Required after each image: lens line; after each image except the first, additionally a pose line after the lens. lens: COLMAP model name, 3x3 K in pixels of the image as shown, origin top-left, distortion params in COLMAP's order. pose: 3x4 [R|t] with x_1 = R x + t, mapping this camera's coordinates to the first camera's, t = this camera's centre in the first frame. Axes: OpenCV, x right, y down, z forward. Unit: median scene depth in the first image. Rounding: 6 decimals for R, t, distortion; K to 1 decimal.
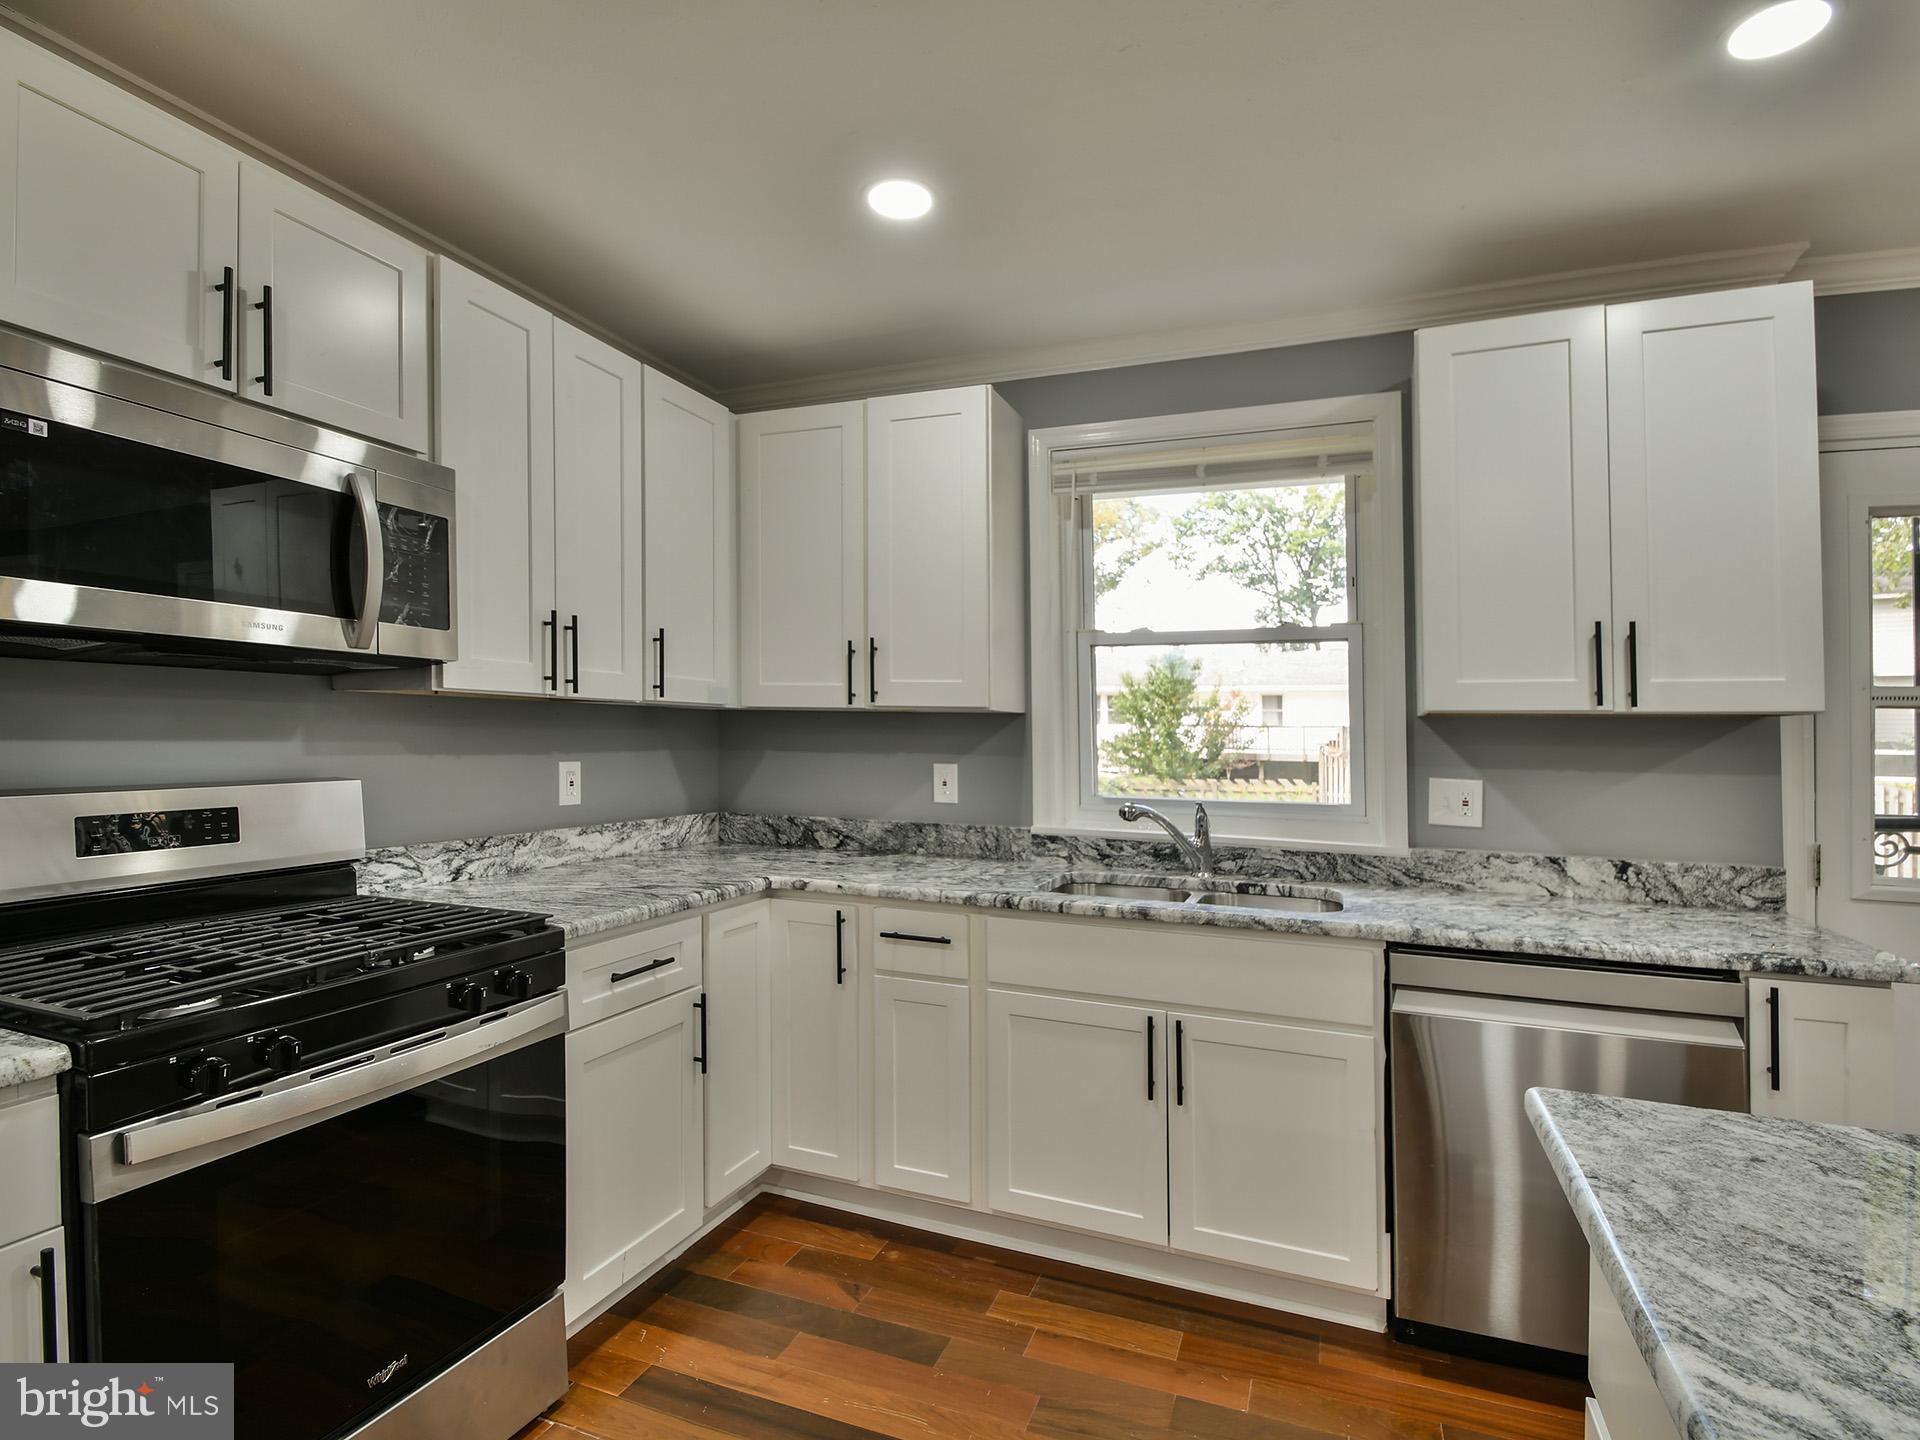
lens RADIAL K [[970.0, 0, 990.4], [0, 970.0, 731.3], [0, 0, 1]] dist [0.025215, -0.023499]
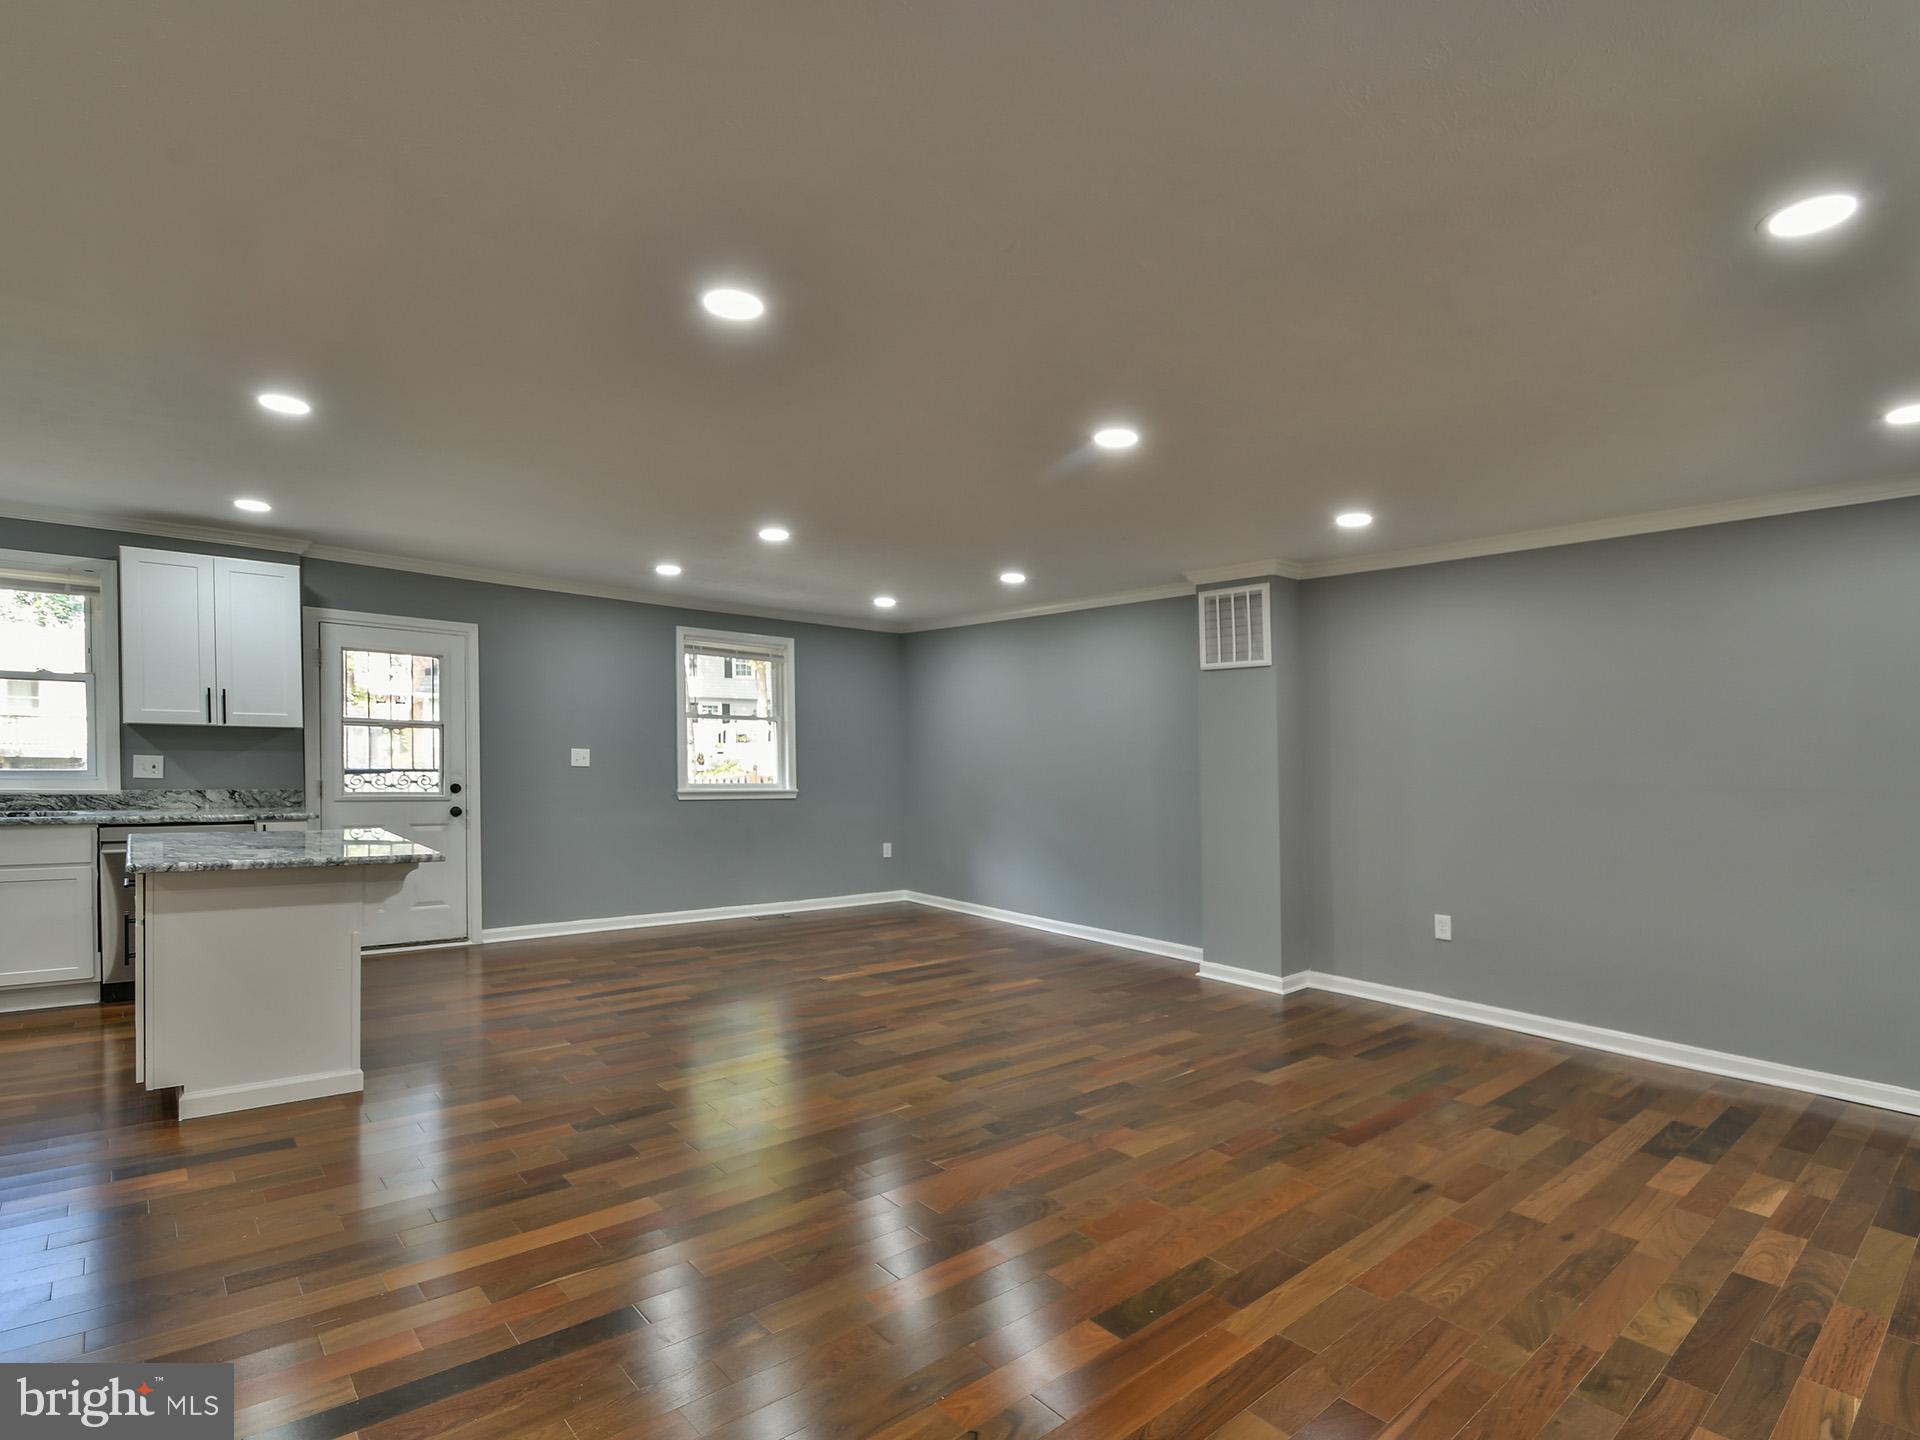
lens RADIAL K [[886.1, 0, 965.1], [0, 886.1, 751.9], [0, 0, 1]] dist [-0.038259, -0.000365]
pose [[0.432179, -0.003324, 0.901782, -0.417368], [-0.022764, 0.999634, 0.014594, -0.024063], [-0.901500, -0.026835, 0.431945, -1.375752]]
